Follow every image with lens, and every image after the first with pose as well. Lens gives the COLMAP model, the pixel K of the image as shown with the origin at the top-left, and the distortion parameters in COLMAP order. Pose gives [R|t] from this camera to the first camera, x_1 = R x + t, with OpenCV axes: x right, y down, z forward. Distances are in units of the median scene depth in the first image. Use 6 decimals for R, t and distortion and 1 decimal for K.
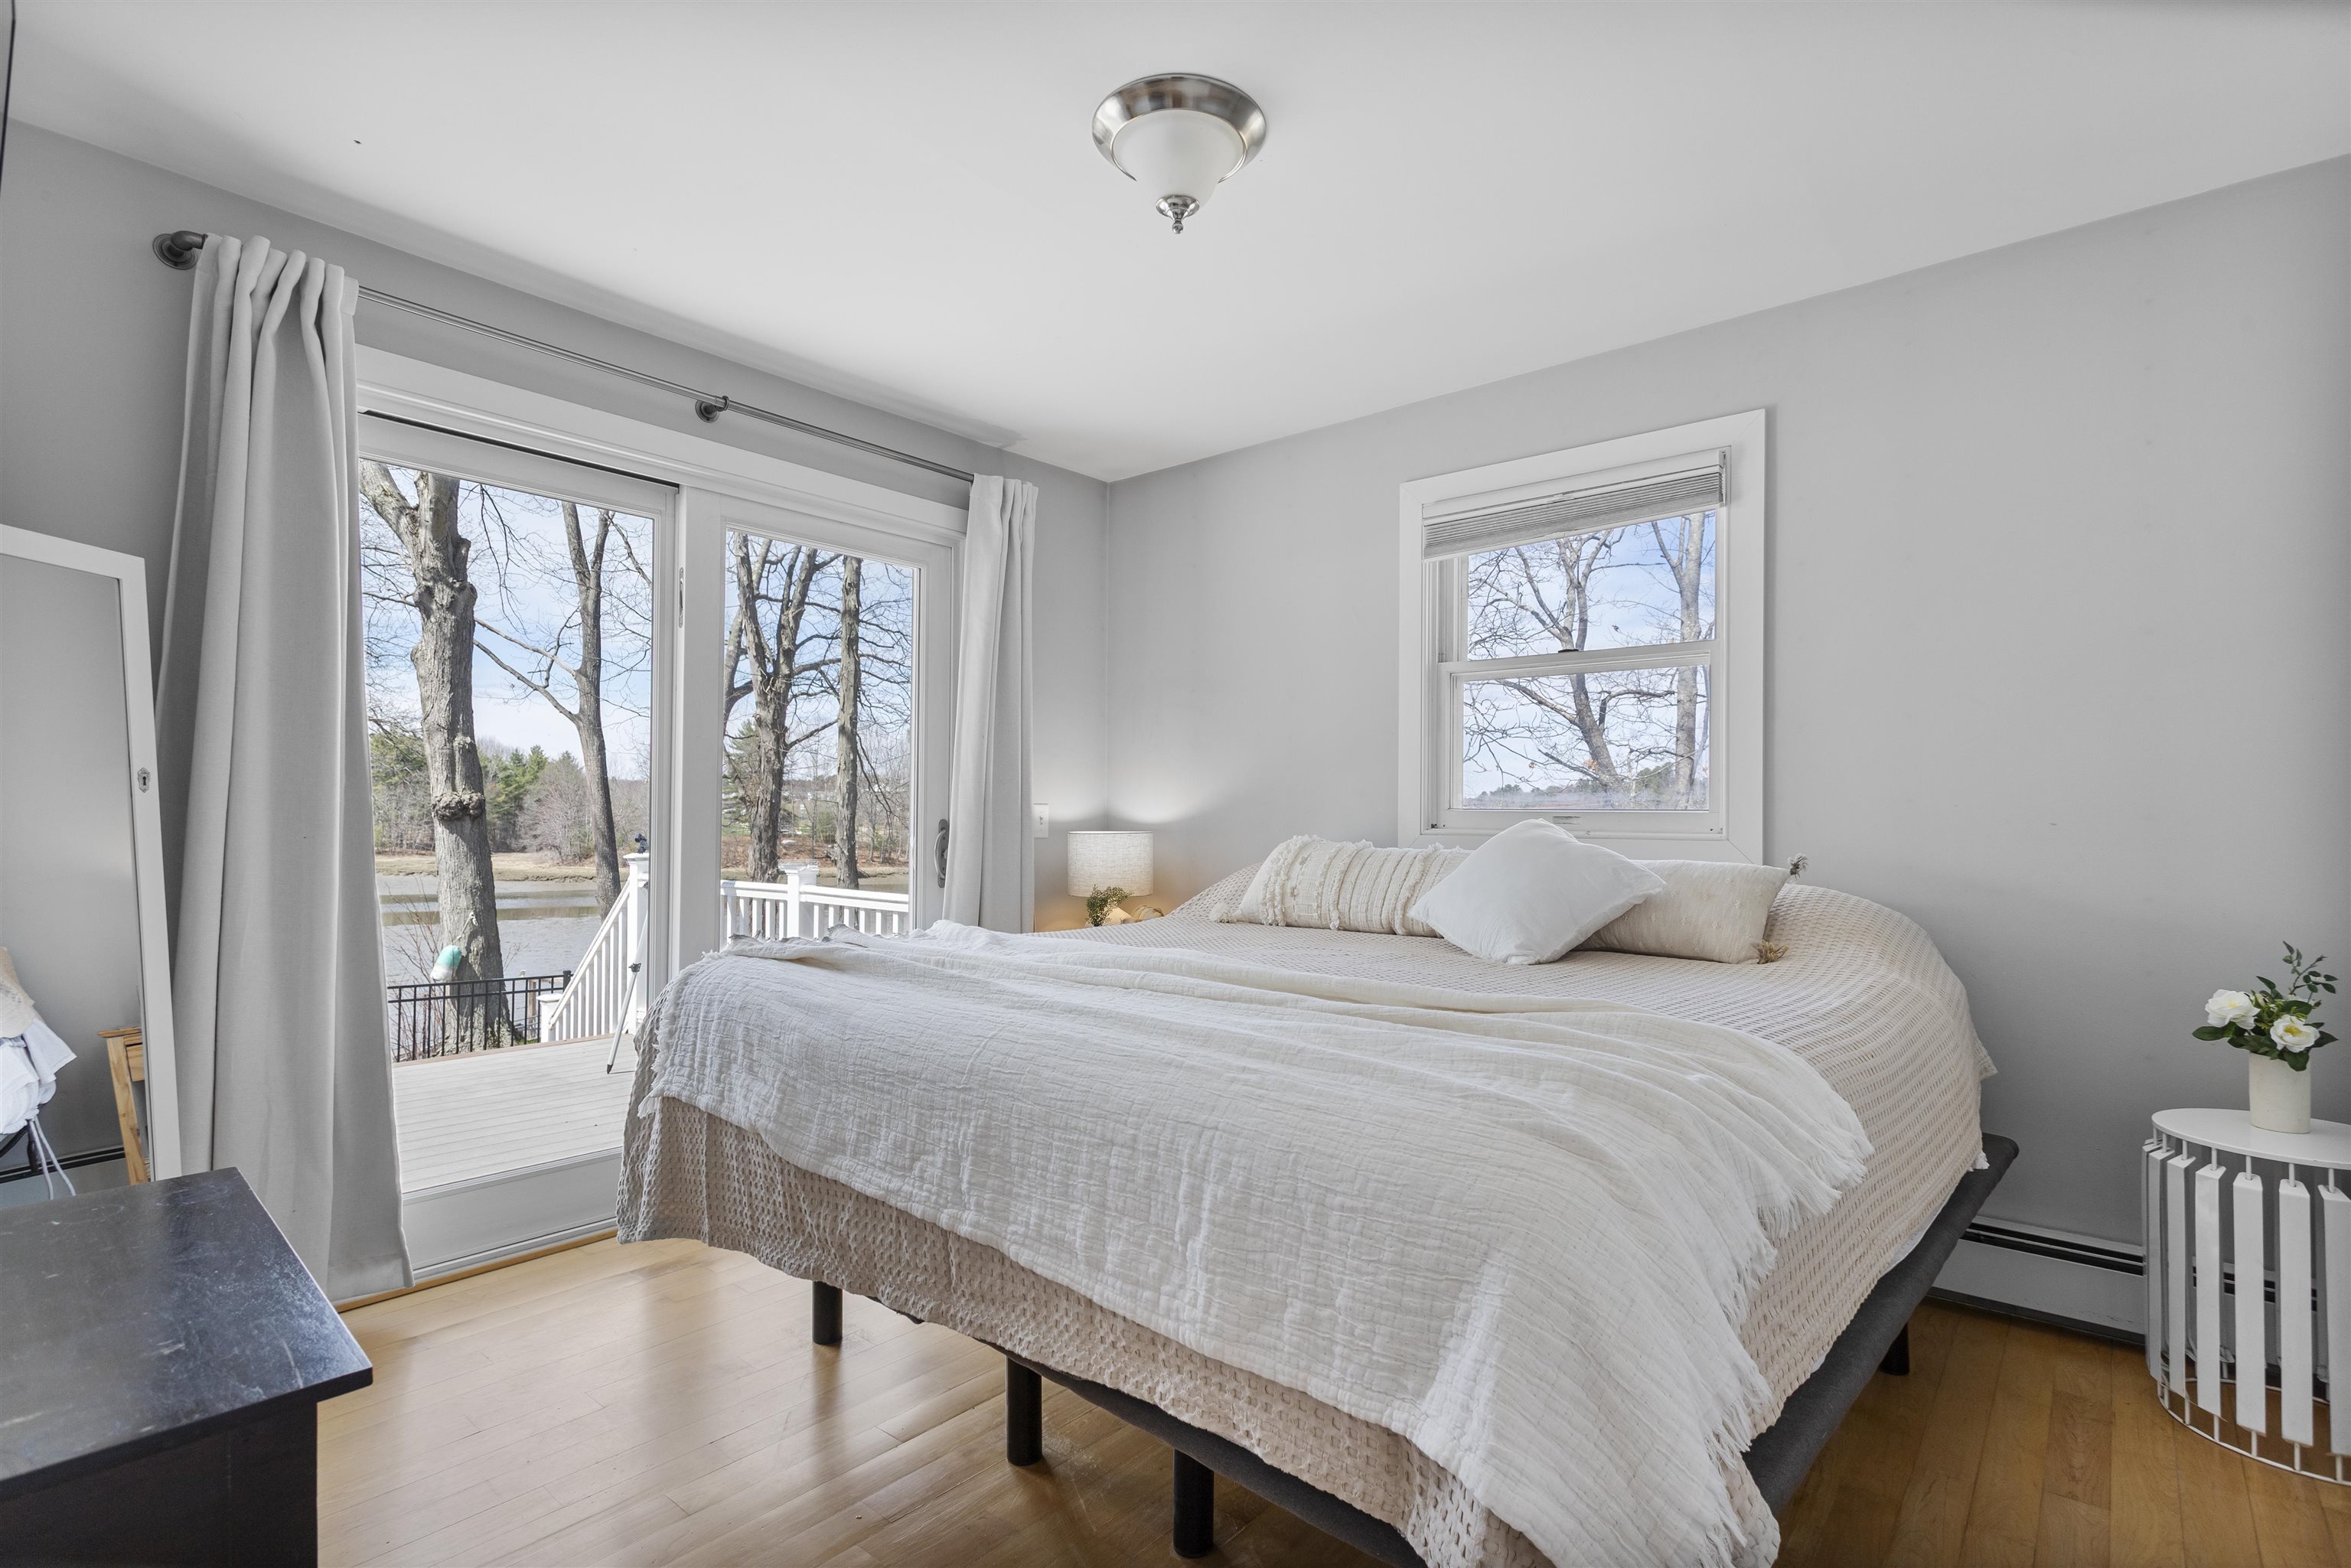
lens RADIAL K [[1133.3, 0, 1177.6], [0, 1133.3, 821.5], [0, 0, 1]] dist [0.002117, 0.000091]
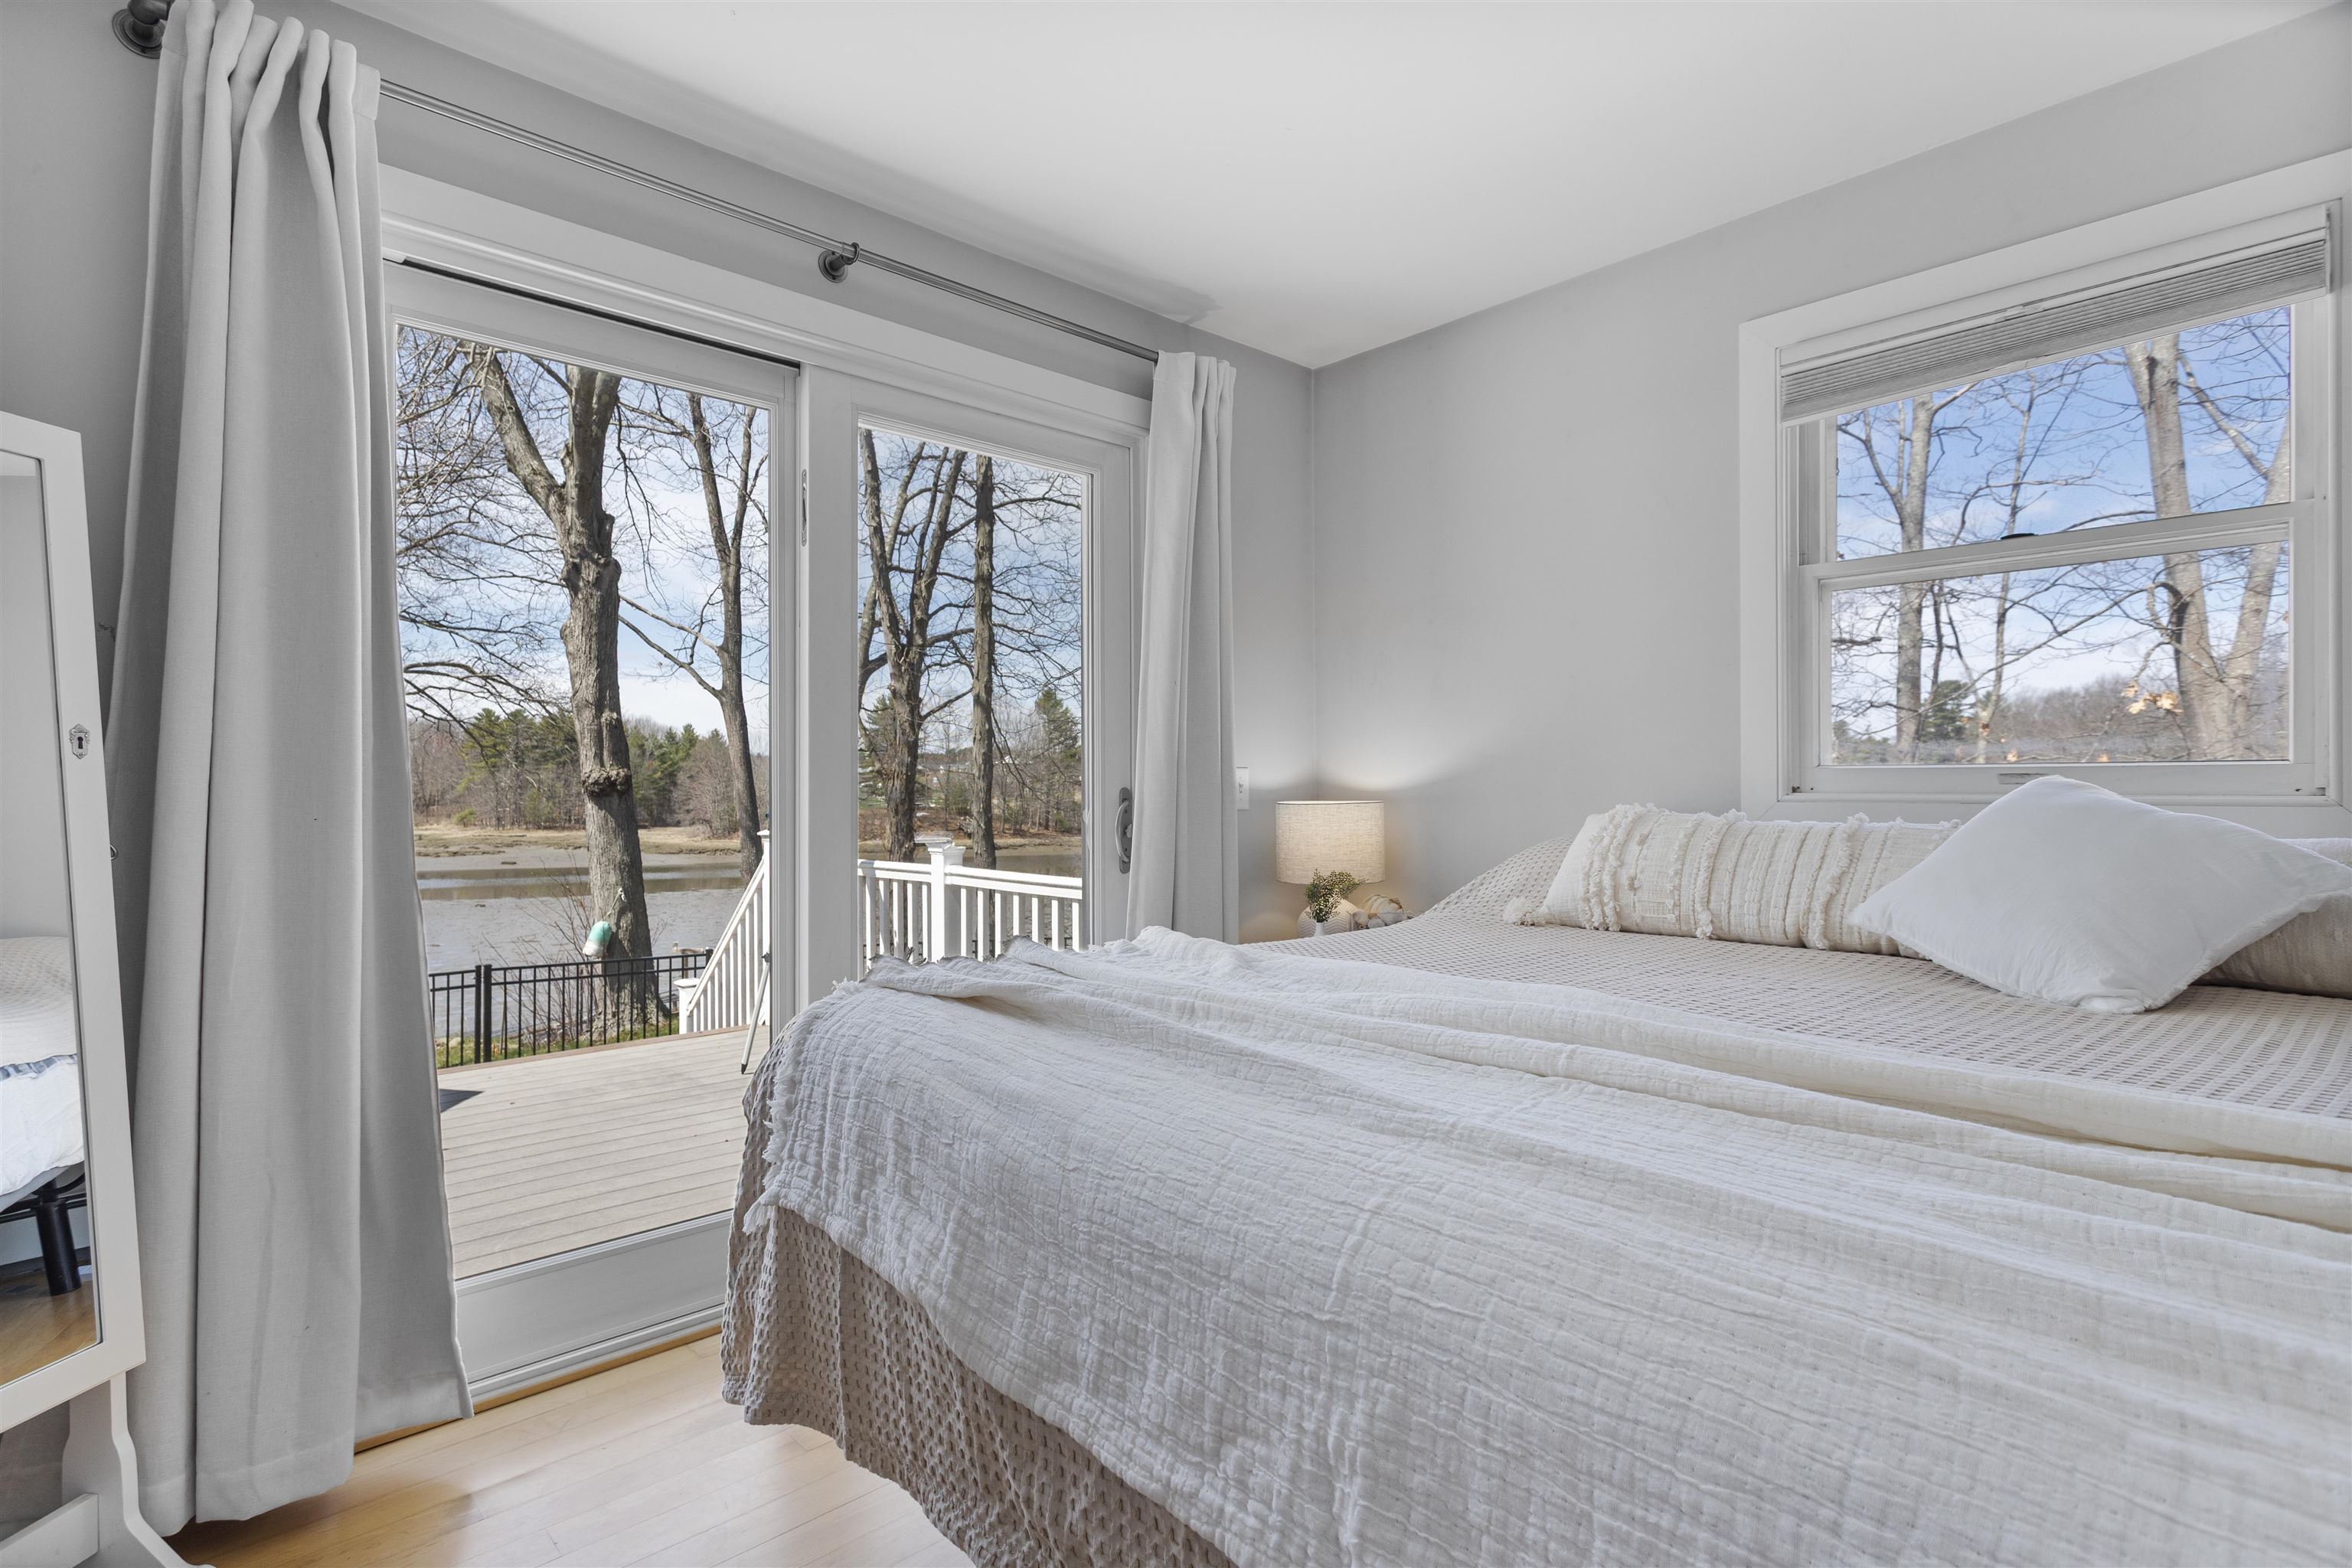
lens RADIAL K [[1139.5, 0, 1167.6], [0, 1139.5, 806.4], [0, 0, 1]] dist [-0.002613, 0.000932]
pose [[0.992992, -0.009029, -0.117840, -0.083729], [0.010604, 0.999863, 0.012741, 0.001279], [0.117709, -0.013902, 0.992951, 0.210221]]
